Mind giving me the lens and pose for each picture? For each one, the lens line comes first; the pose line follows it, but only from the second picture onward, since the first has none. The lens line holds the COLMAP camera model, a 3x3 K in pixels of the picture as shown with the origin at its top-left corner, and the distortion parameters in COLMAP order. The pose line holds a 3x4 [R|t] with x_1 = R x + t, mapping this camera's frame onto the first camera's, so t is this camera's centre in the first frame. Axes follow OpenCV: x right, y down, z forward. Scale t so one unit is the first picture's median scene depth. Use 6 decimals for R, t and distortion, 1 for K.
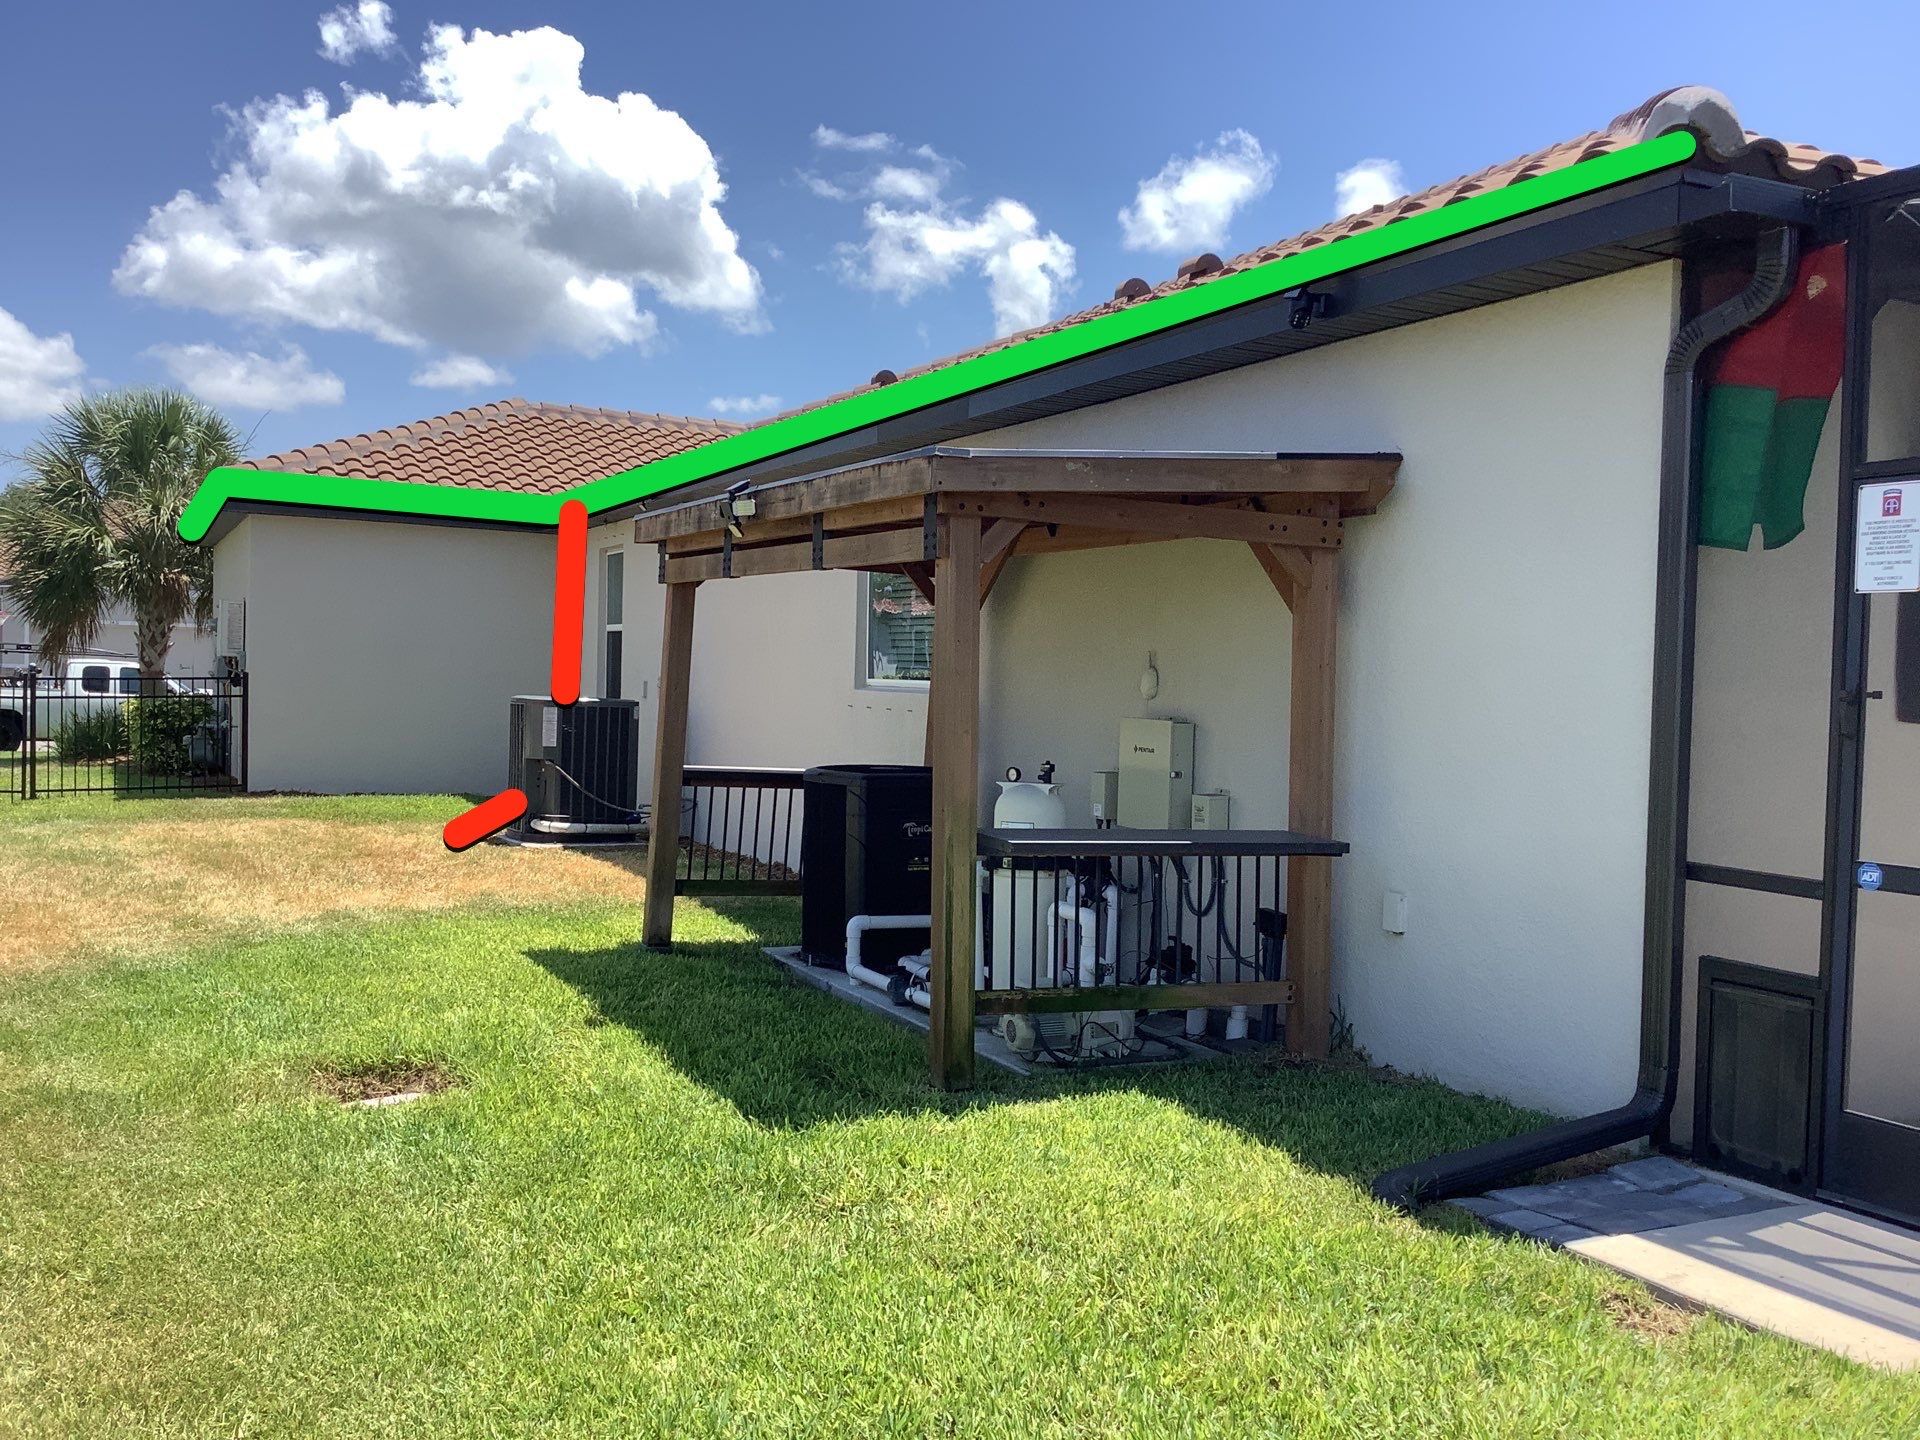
lens RADIAL K [[1741.9, 0, 954.1], [0, 1741.9, 714.7], [0, 0, 1]] dist [0.032493, 0.000000]
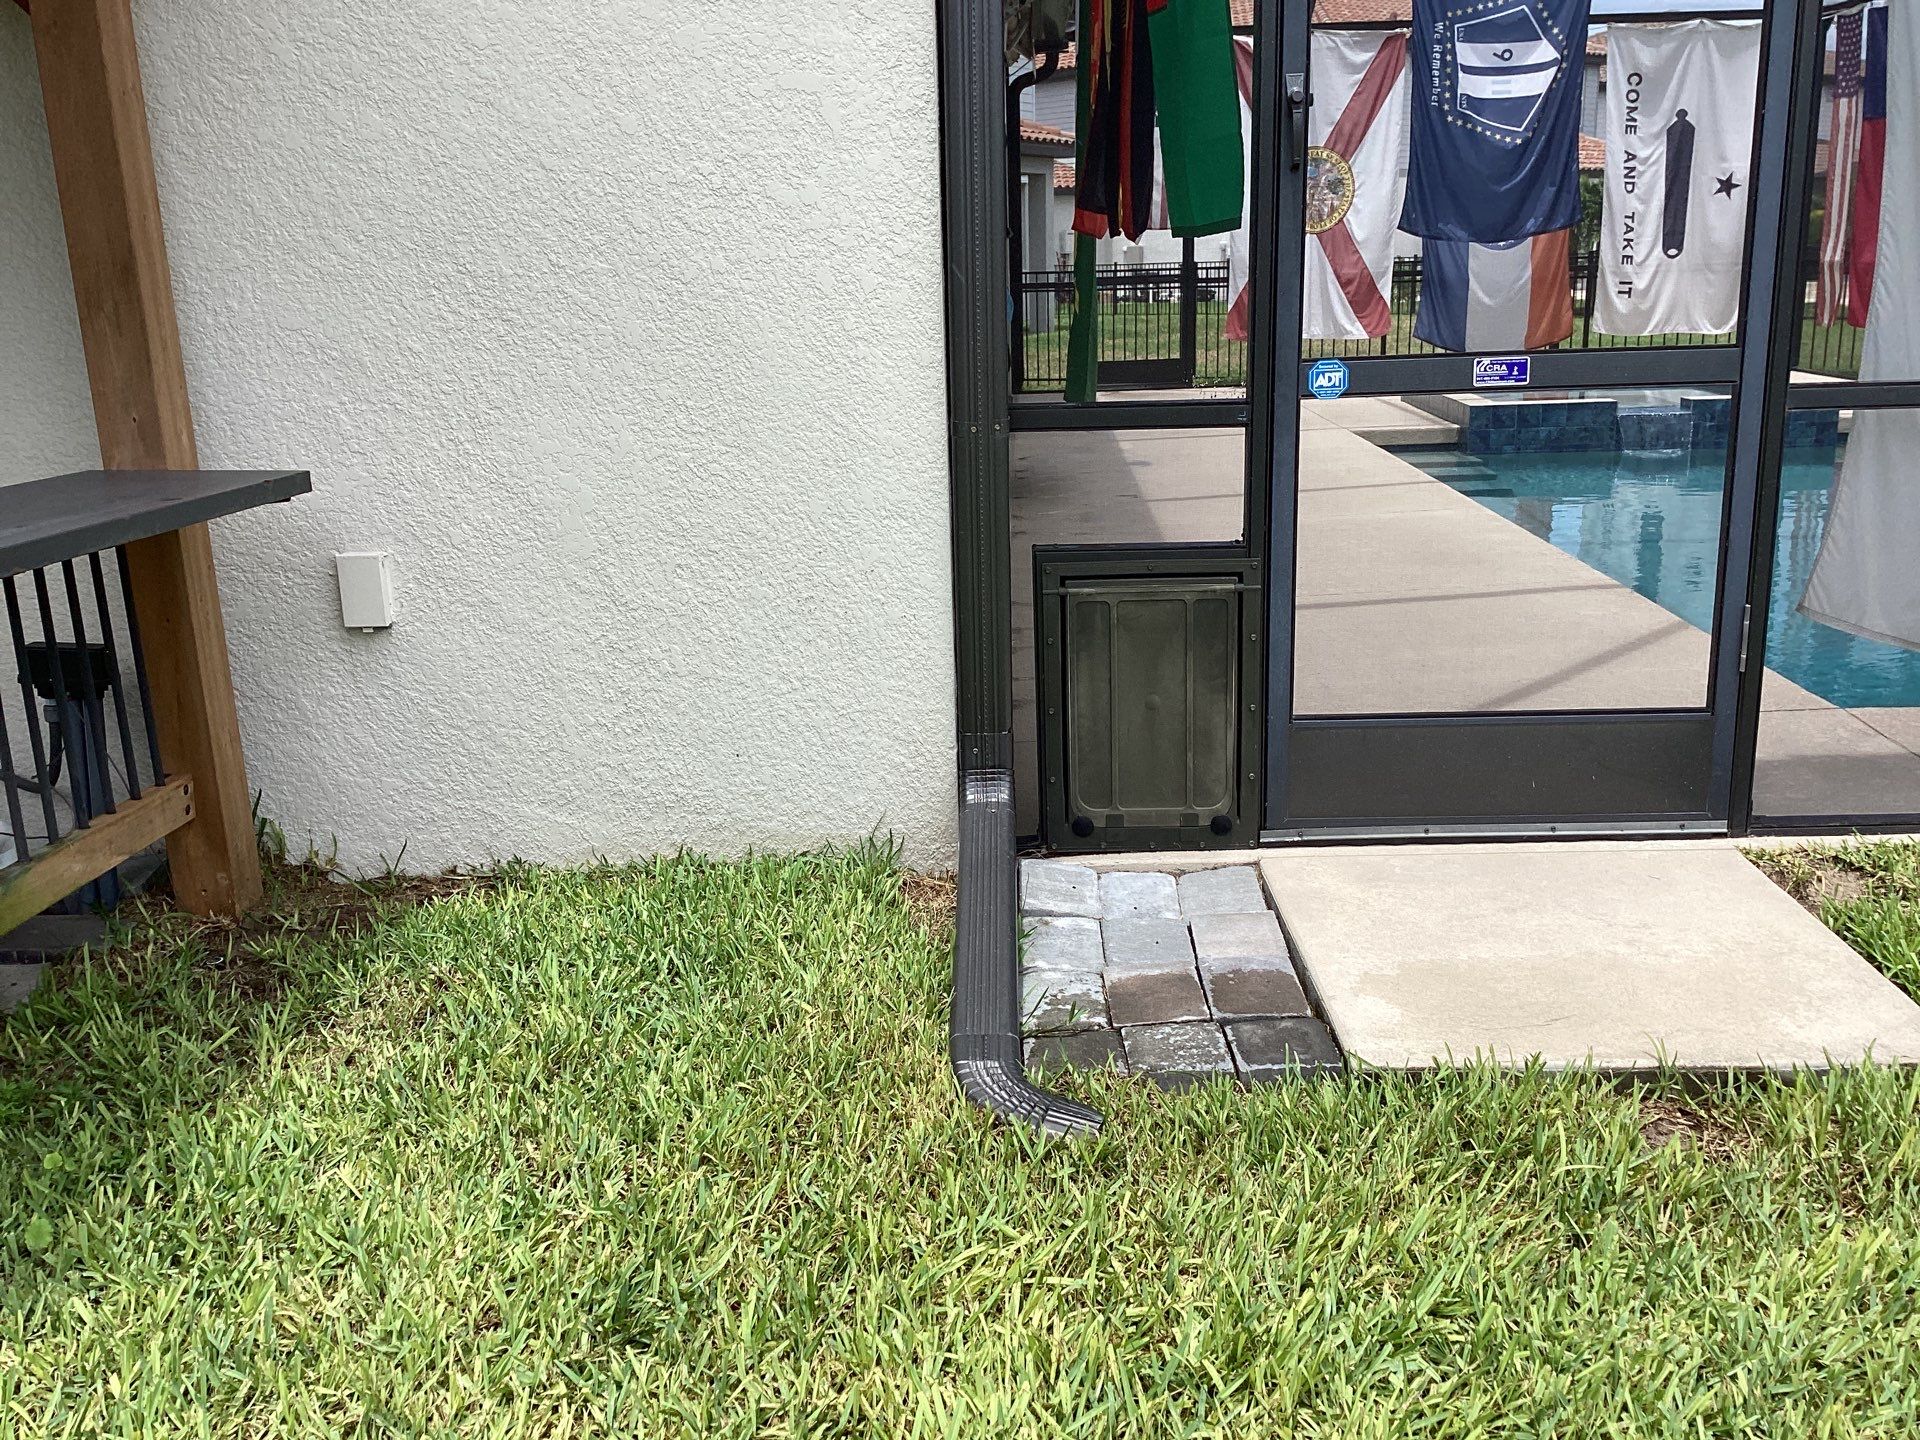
lens RADIAL K [[1741.9, 0, 958.0], [0, 1741.9, 718.1], [0, 0, 1]] dist [0.032493, 0.000000]
pose [[0.474460, -0.268186, 0.838430, -0.147388], [0.063716, 0.960425, 0.271153, 0.024156], [-0.877968, -0.075230, 0.472771, 0.762380]]
